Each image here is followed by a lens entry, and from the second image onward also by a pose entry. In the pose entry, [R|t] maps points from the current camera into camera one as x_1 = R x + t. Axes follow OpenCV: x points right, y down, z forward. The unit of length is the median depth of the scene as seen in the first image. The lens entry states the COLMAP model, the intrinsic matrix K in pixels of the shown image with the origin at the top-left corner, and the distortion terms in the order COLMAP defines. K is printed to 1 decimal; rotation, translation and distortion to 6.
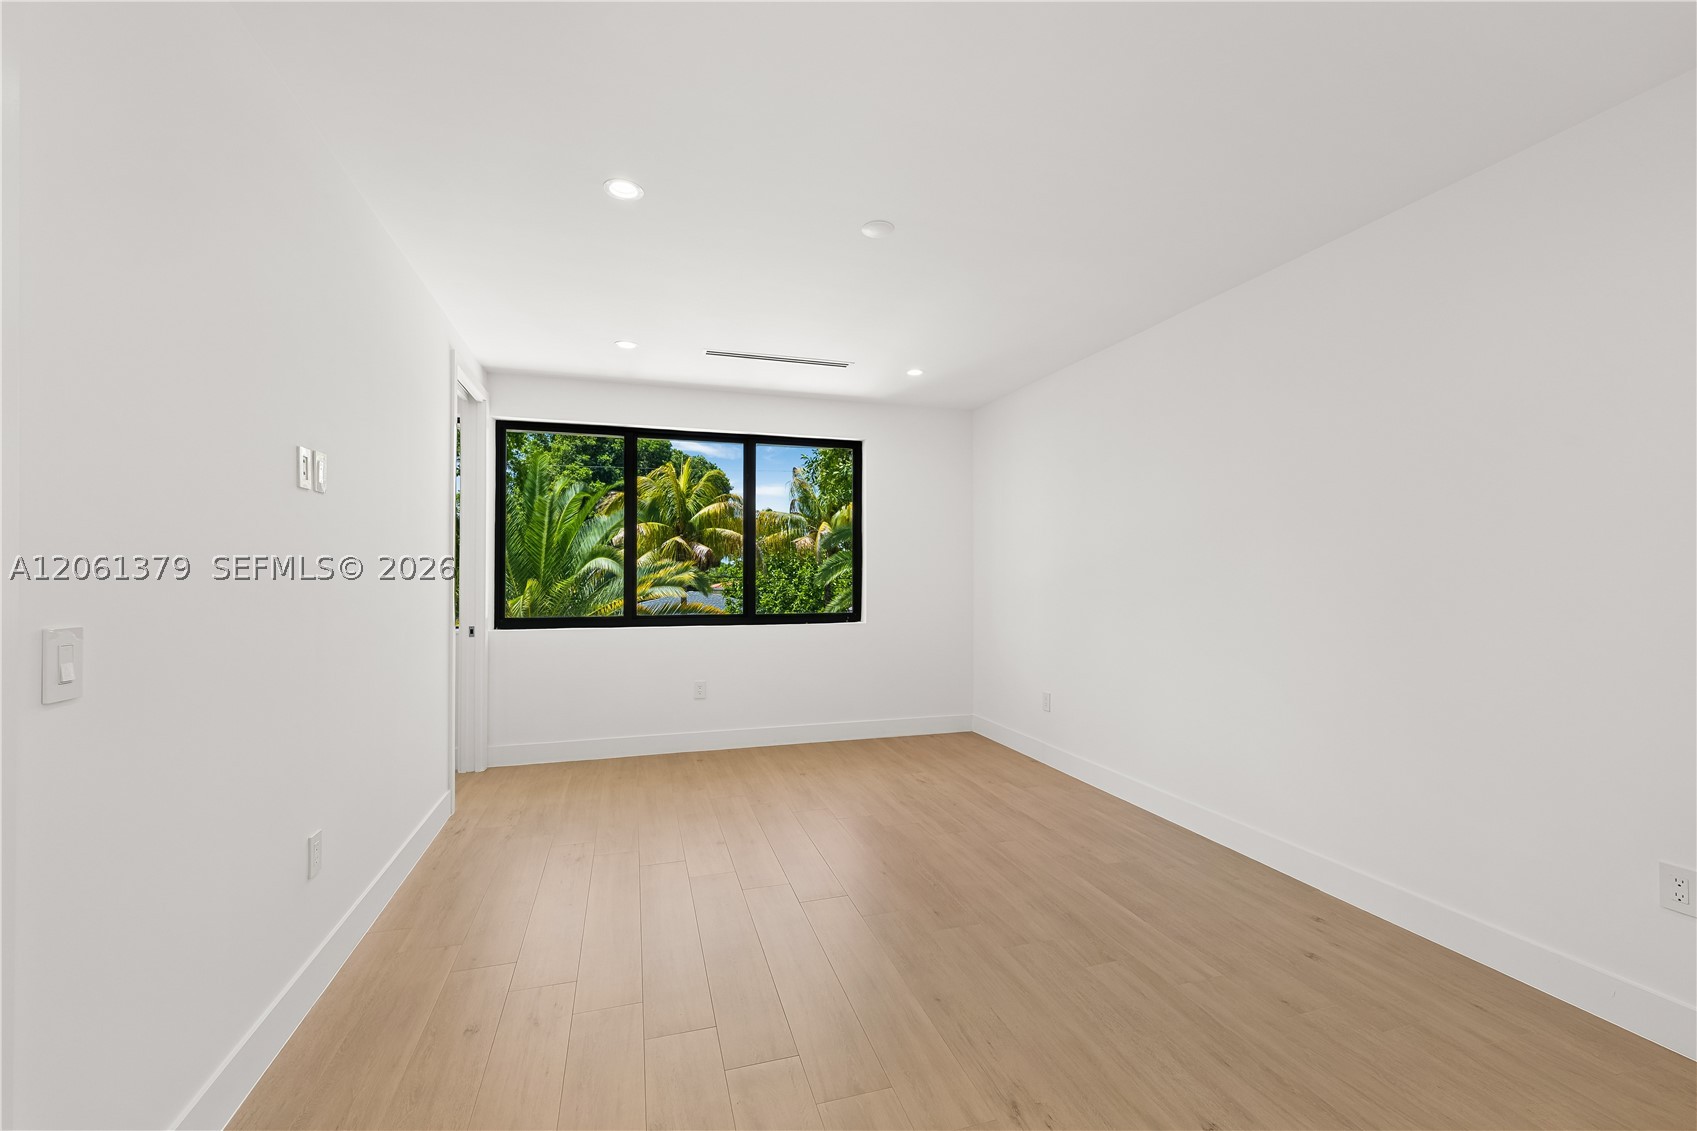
lens RADIAL K [[698.2, 0, 836.4], [0, 698.2, 560.3], [0, 0, 1]] dist [-0.002725, -0.000124]
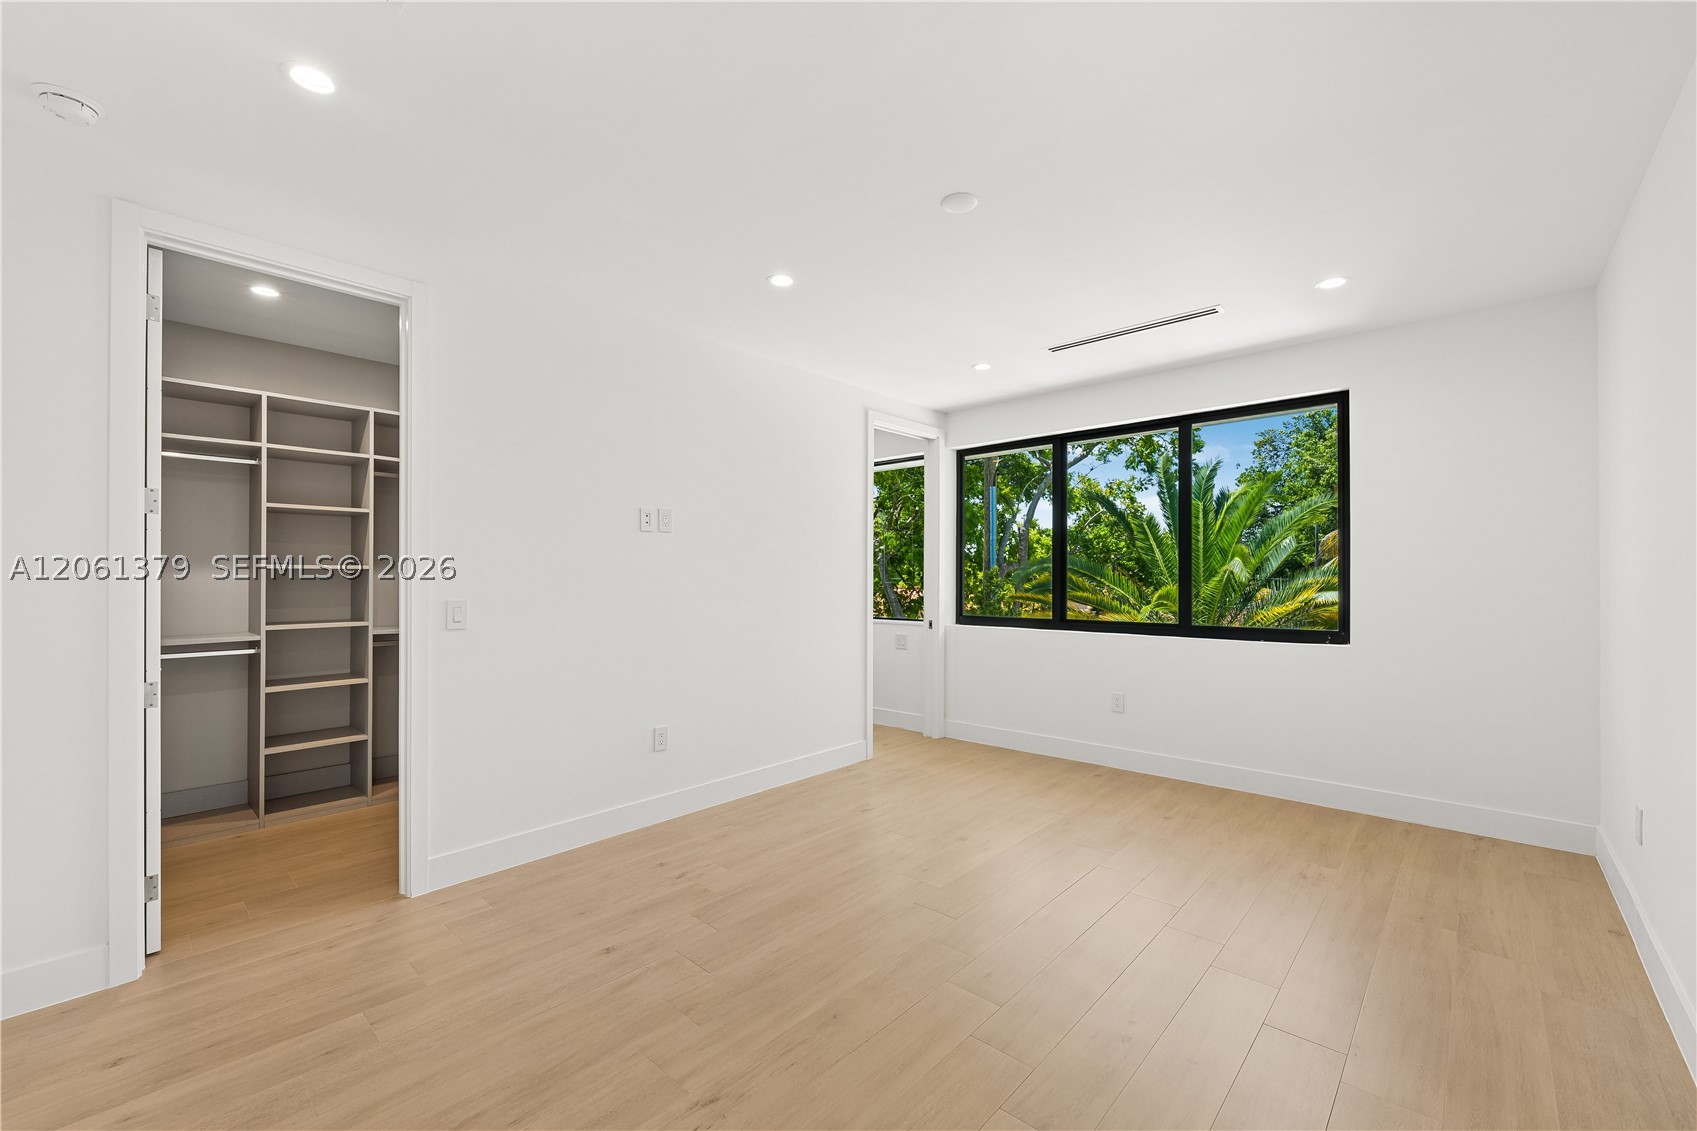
lens RADIAL K [[689.1, 0, 848.5], [0, 689.1, 565.5], [0, 0, 1]] dist [-0.000660, -0.000398]
pose [[0.501699, -0.018433, -0.864846, 0.451751], [0.019386, 0.999761, -0.010062, 0.005624], [0.864825, -0.011718, 0.501937, 0.246662]]
